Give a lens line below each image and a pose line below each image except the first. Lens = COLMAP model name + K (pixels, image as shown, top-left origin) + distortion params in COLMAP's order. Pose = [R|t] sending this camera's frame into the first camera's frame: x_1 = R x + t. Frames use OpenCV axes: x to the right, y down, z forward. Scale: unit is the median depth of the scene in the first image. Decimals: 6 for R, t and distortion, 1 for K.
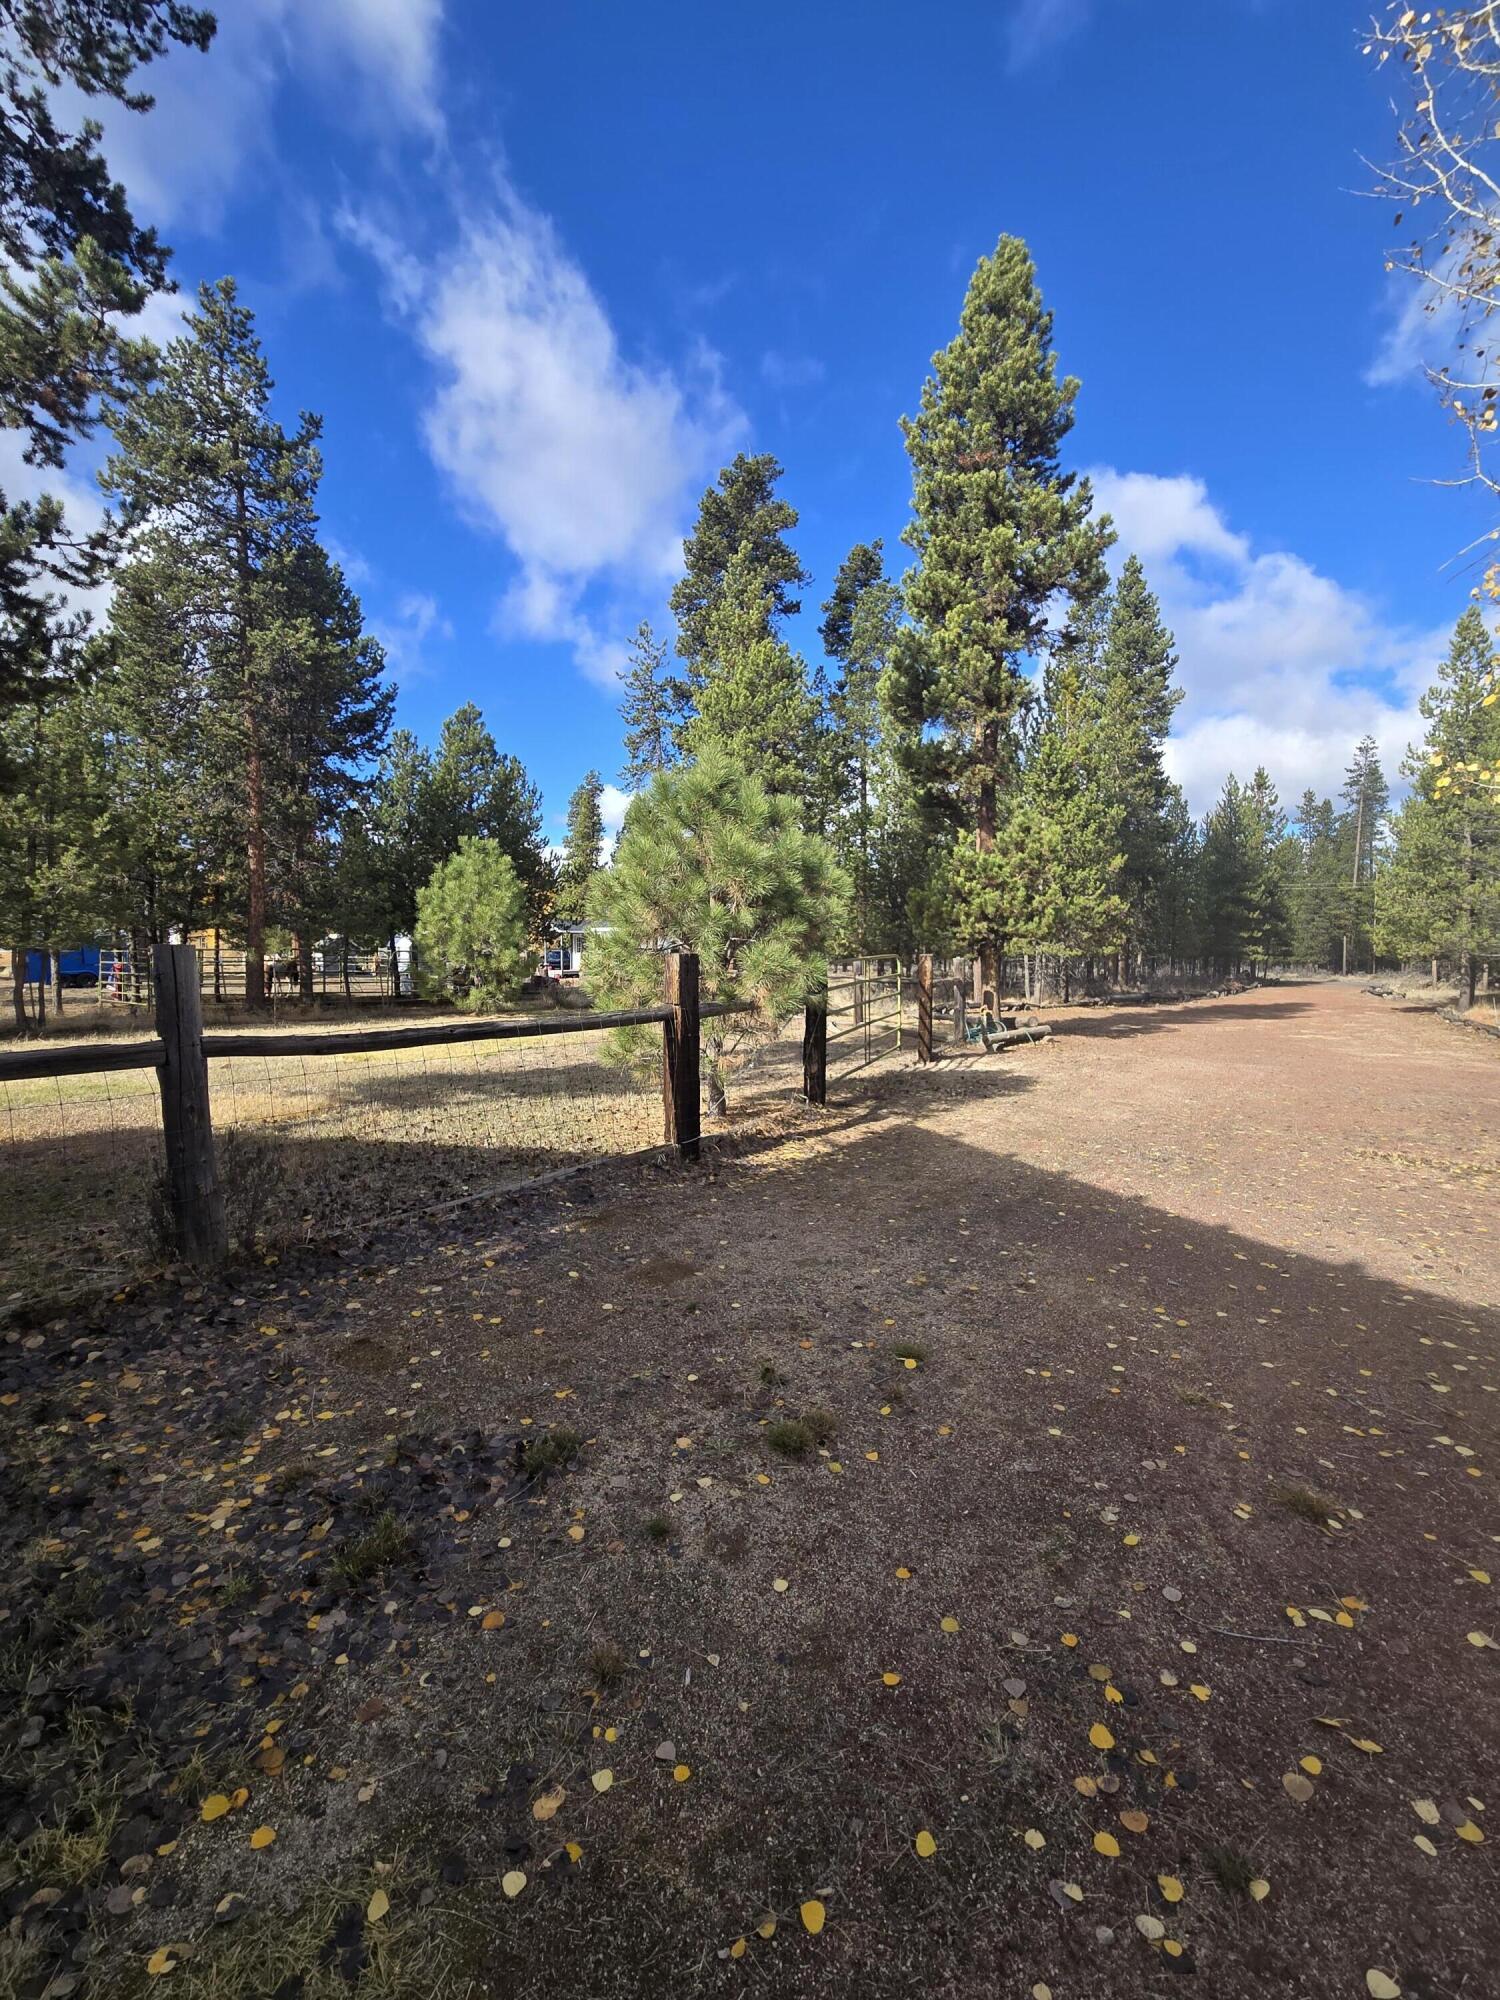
lens RADIAL K [[849.1, 0, 767.3], [0, 849.1, 988.2], [0, 0, 1]] dist [-0.003084, 0.002147]
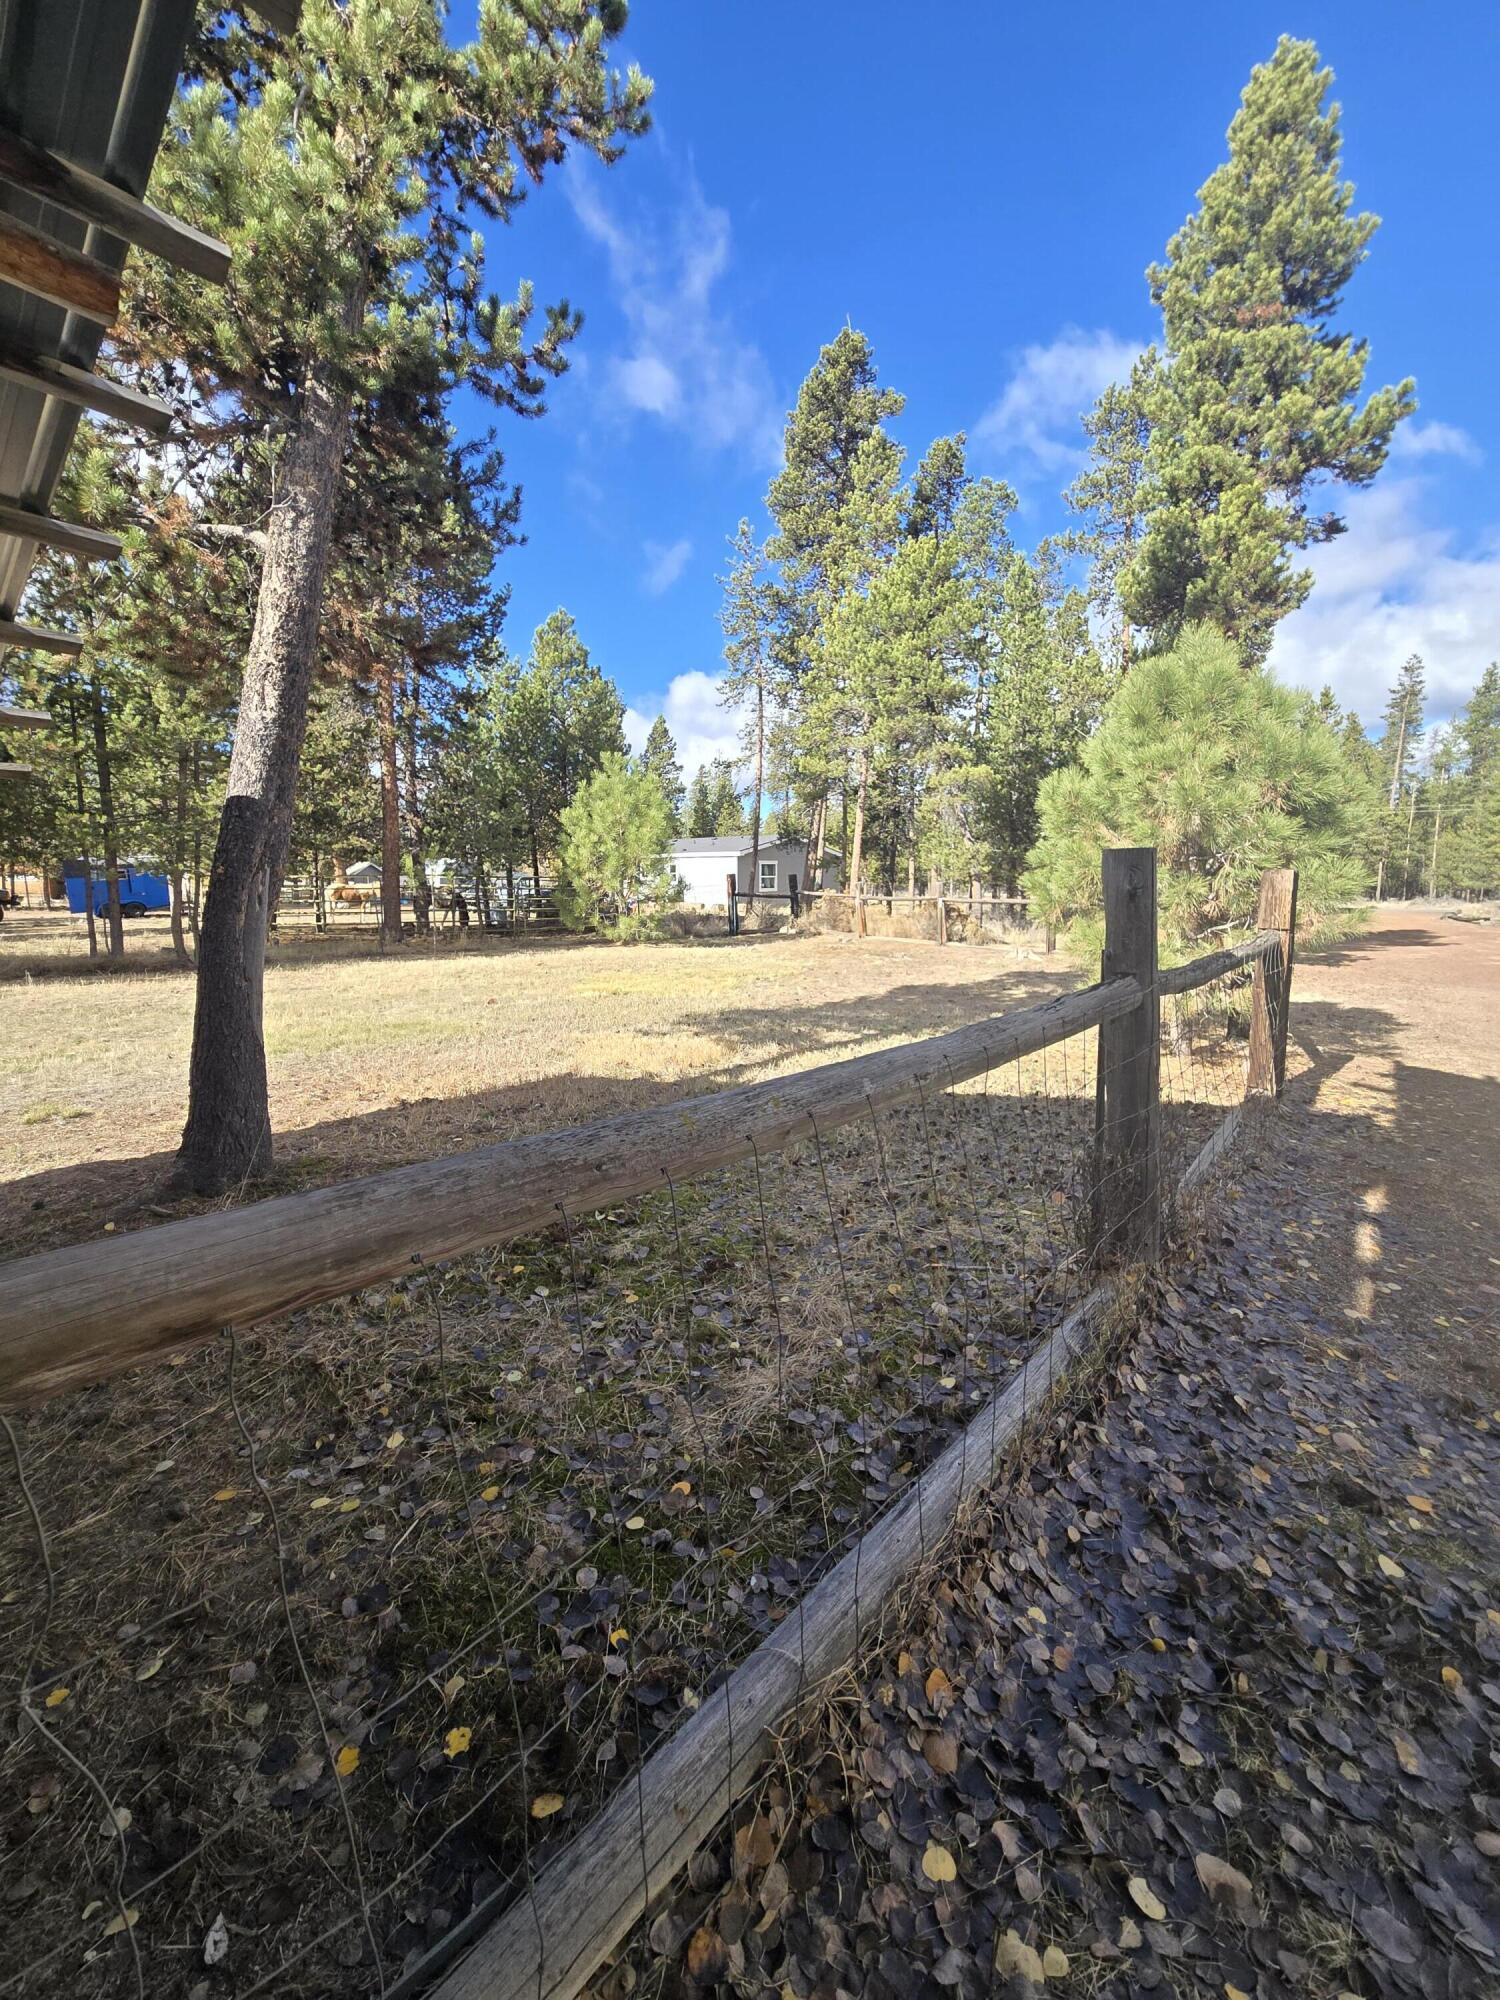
lens RADIAL K [[839.6, 0, 750.6], [0, 839.6, 993.3], [0, 0, 1]] dist [-0.010196, 0.005602]
pose [[0.999775, -0.005756, 0.020396, -0.291363], [0.003879, 0.995855, 0.090877, 0.001906], [-0.020834, -0.090777, 0.995653, 0.073711]]
